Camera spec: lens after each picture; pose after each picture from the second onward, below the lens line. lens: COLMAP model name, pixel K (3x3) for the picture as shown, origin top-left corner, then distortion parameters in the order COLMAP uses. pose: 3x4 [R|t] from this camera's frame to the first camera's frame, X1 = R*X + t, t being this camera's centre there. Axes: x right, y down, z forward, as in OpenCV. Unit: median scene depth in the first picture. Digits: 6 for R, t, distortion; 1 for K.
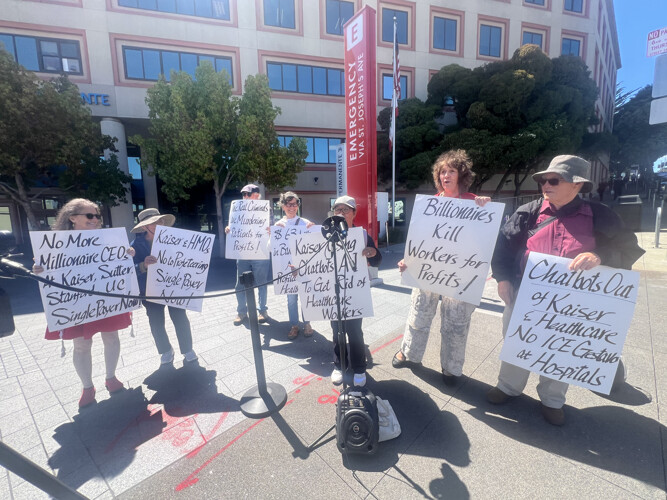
lens RADIAL K [[268.1, 0, 333.5], [0, 268.1, 250.0], [0, 0, 1]] dist [-0.000908, 0.000143]
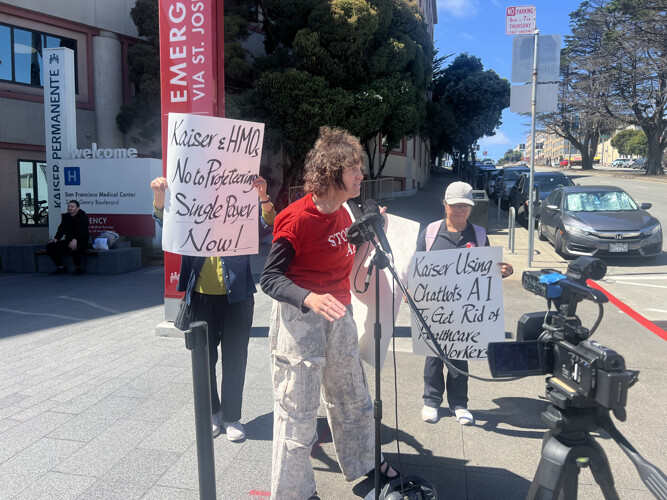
lens RADIAL K [[518.5, 0, 333.5], [0, 518.5, 250.0], [0, 0, 1]] dist [0.003712, -0.002372]
pose [[0.804025, -0.017432, 0.594340, -0.155332], [0.039555, 0.998924, -0.024212, -0.005015], [-0.593278, 0.042976, 0.803850, 0.008046]]
